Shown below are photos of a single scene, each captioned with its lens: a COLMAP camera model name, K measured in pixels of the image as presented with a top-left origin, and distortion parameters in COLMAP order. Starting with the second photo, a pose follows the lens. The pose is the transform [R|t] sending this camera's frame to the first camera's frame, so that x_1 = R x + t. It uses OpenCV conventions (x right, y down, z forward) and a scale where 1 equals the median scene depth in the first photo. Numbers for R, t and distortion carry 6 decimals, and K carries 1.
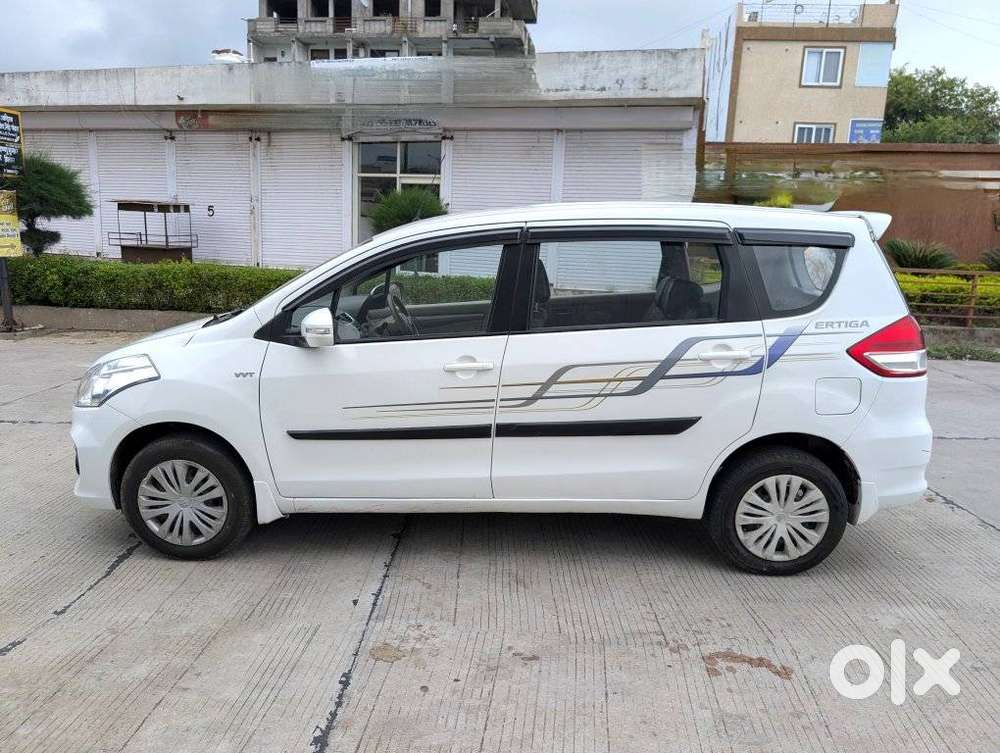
lens RADIAL K [[719.3, 0, 507.5], [0, 719.3, 376.2], [0, 0, 1]] dist [0.008269, -0.007912]
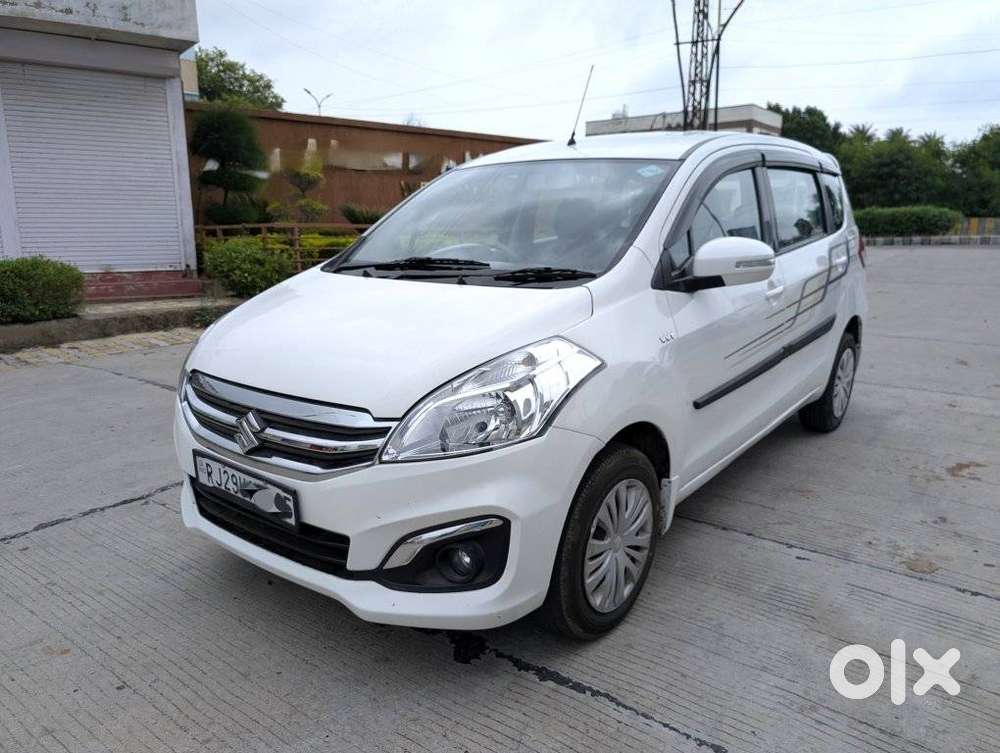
lens RADIAL K [[719.3, 0, 507.5], [0, 719.3, 376.2], [0, 0, 1]] dist [0.008269, -0.007912]
pose [[0.598173, -0.197306, 0.776698, -0.327196], [0.174451, 0.978033, 0.114099, -0.023625], [-0.782149, 0.067245, 0.619453, 0.213423]]
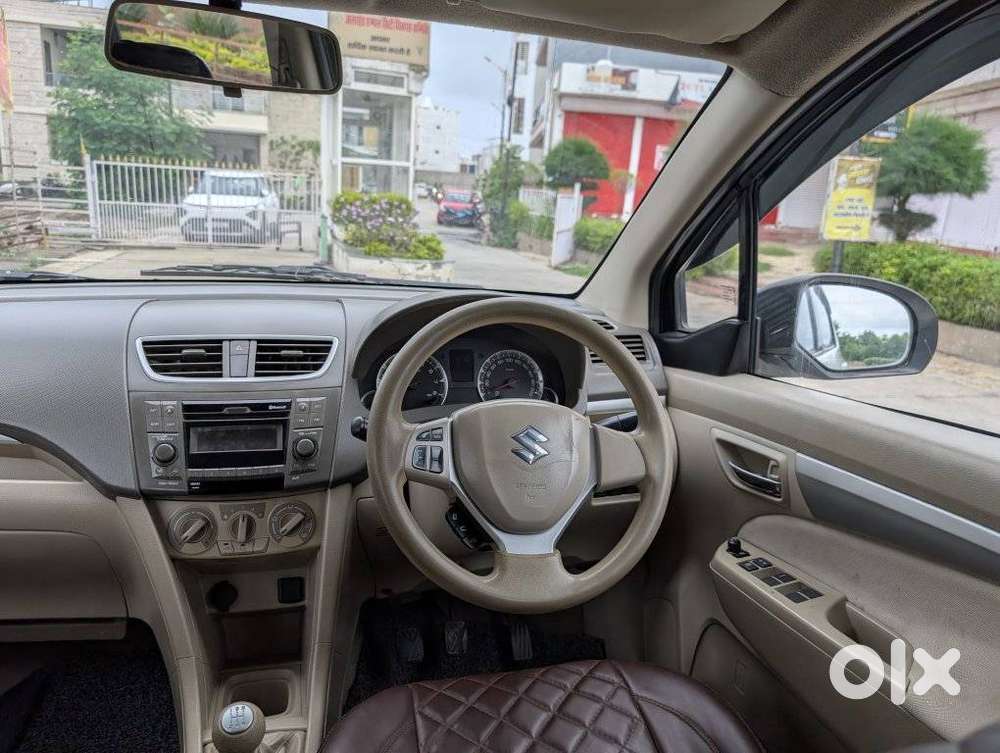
lens RADIAL K [[731.7, 0, 491.8], [0, 731.7, 381.4], [0, 0, 1]] dist [-0.002534, 0.001129]
pose [[0.267290, 0.226187, -0.936694, 0.015829], [-0.234990, 0.958015, 0.164279, -0.053196], [0.934524, 0.176204, 0.309219, 0.392090]]
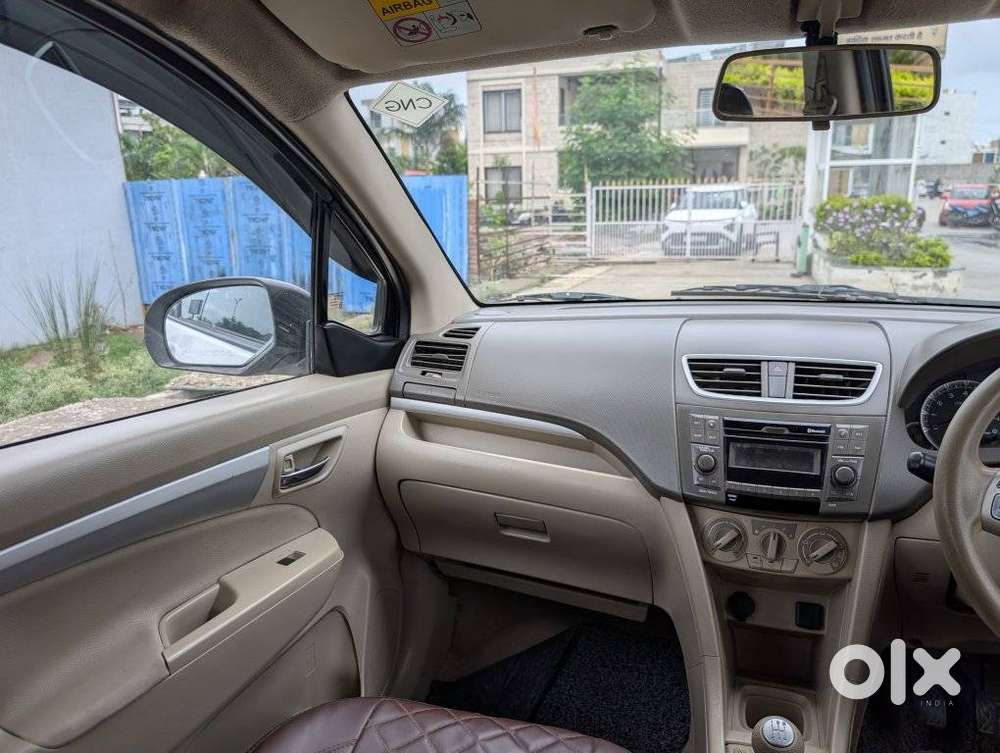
lens RADIAL K [[728.5, 0, 498.3], [0, 728.5, 383.8], [0, 0, 1]] dist [0.020034, -0.033565]
pose [[-0.324858, 0.213755, -0.921291, 0.020120], [-0.170222, 0.945002, 0.279278, -0.052928], [0.930318, 0.247550, -0.270605, 0.378838]]
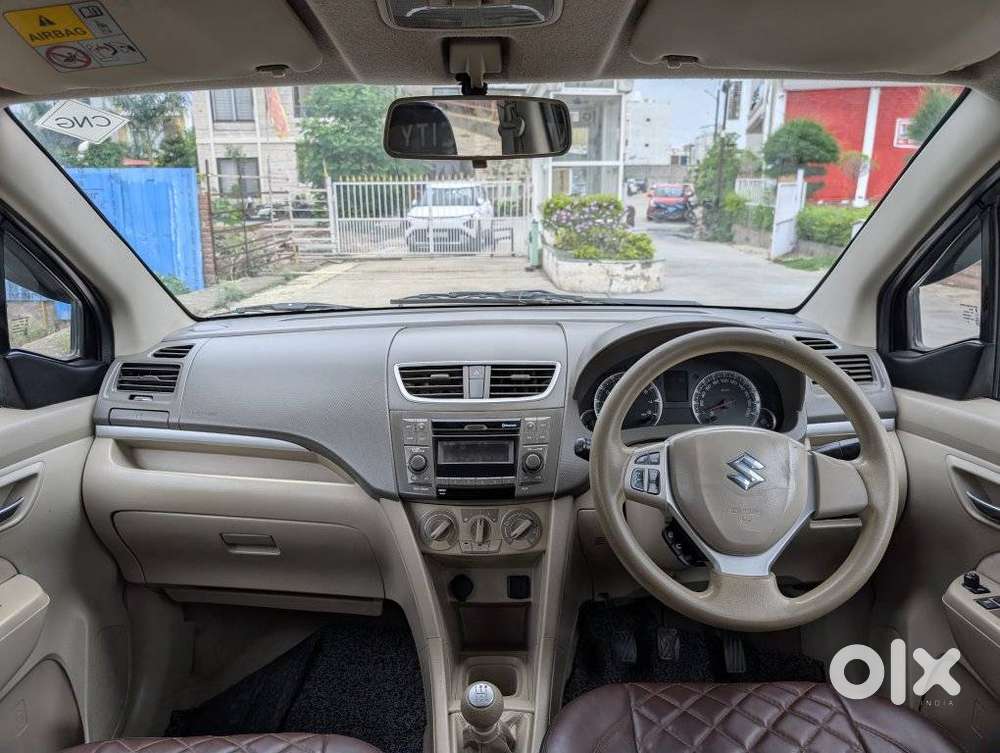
lens RADIAL K [[727.8, 0, 489.0], [0, 727.8, 389.0], [0, 0, 1]] dist [0.025134, -0.039534]
pose [[-0.008046, 0.239545, -0.970852, 0.025036], [-0.184158, 0.953922, 0.236894, -0.059156], [0.982864, 0.180696, 0.036439, 0.387106]]
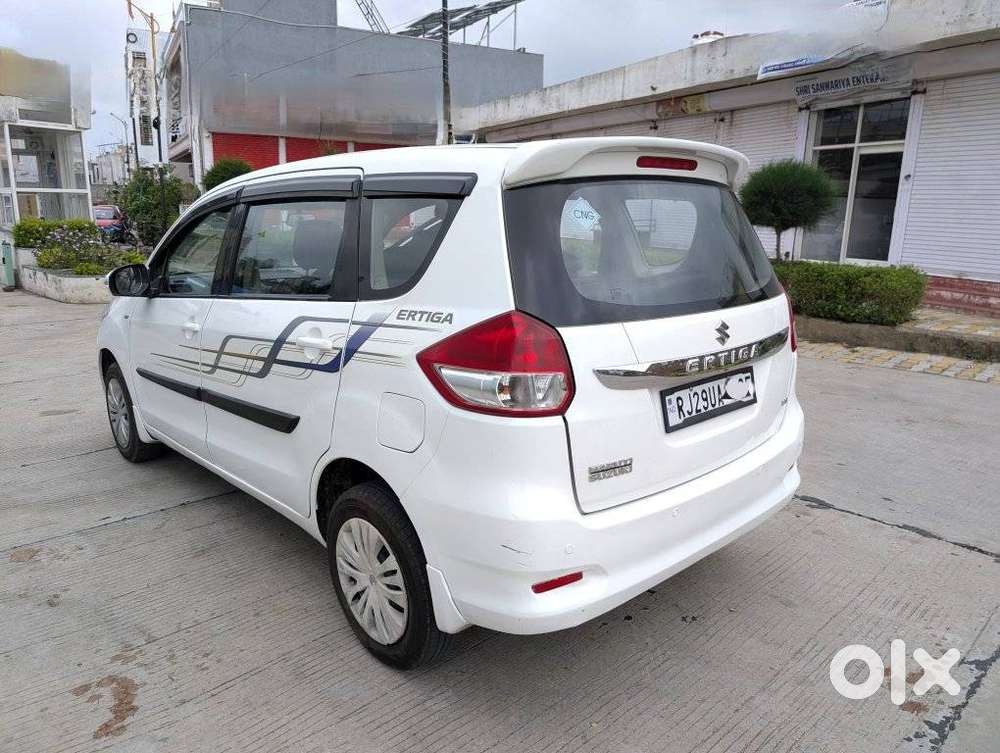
lens RADIAL K [[725.7, 0, 514.3], [0, 725.7, 374.0], [0, 0, 1]] dist [0.031352, -0.043837]
pose [[0.695936, 0.137699, -0.704778, 0.310479], [-0.131134, 0.989309, 0.063802, -0.022779], [0.706029, 0.048018, 0.706553, 0.186997]]
